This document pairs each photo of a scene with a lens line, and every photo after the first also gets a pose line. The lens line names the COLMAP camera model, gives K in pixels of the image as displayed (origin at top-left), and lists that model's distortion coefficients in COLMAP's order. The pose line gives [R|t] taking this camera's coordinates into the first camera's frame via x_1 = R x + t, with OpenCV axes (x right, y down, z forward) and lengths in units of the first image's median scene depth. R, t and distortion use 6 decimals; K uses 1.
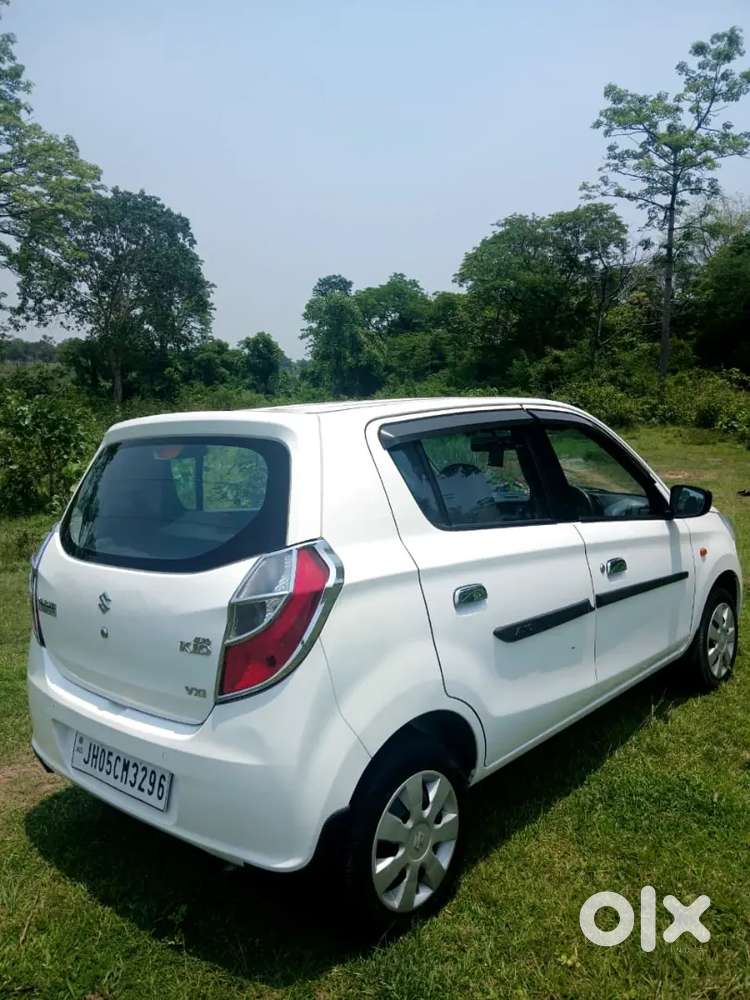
lens RADIAL K [[786.9, 0, 375.4], [0, 786.9, 465.3], [0, 0, 1]] dist [0.001988, -0.006891]
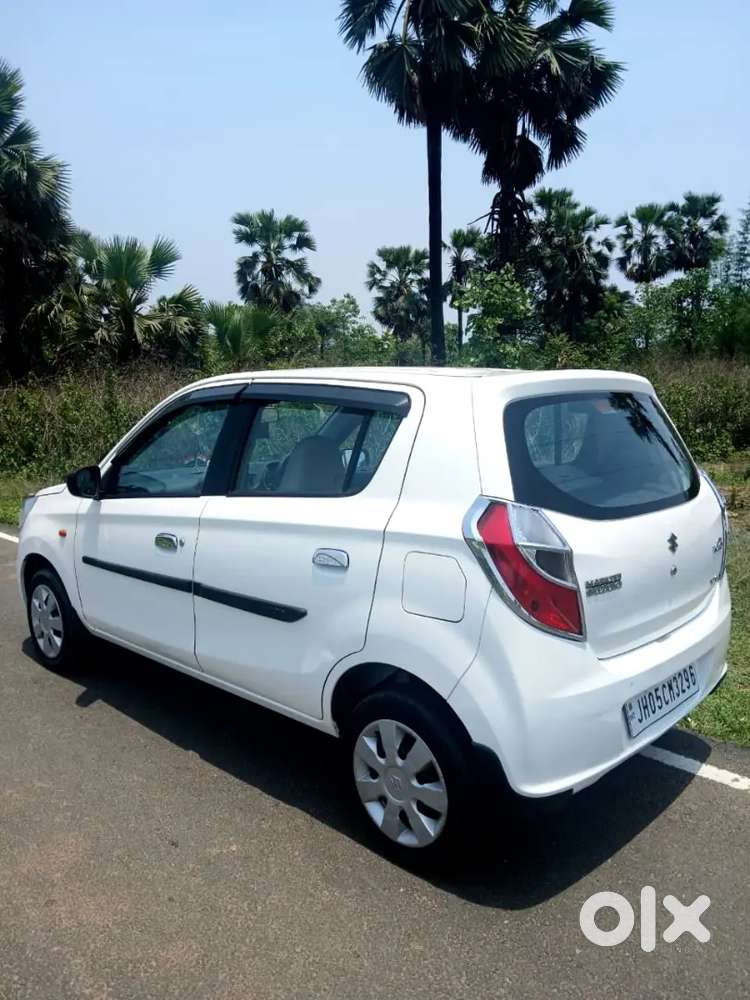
lens RADIAL K [[786.9, 0, 375.4], [0, 786.9, 465.3], [0, 0, 1]] dist [0.001988, -0.006891]
pose [[0.024072, -0.034460, 0.999116, -1.248203], [0.053913, 0.997996, 0.033122, 0.009003], [-0.998255, 0.053068, 0.025882, 1.196666]]
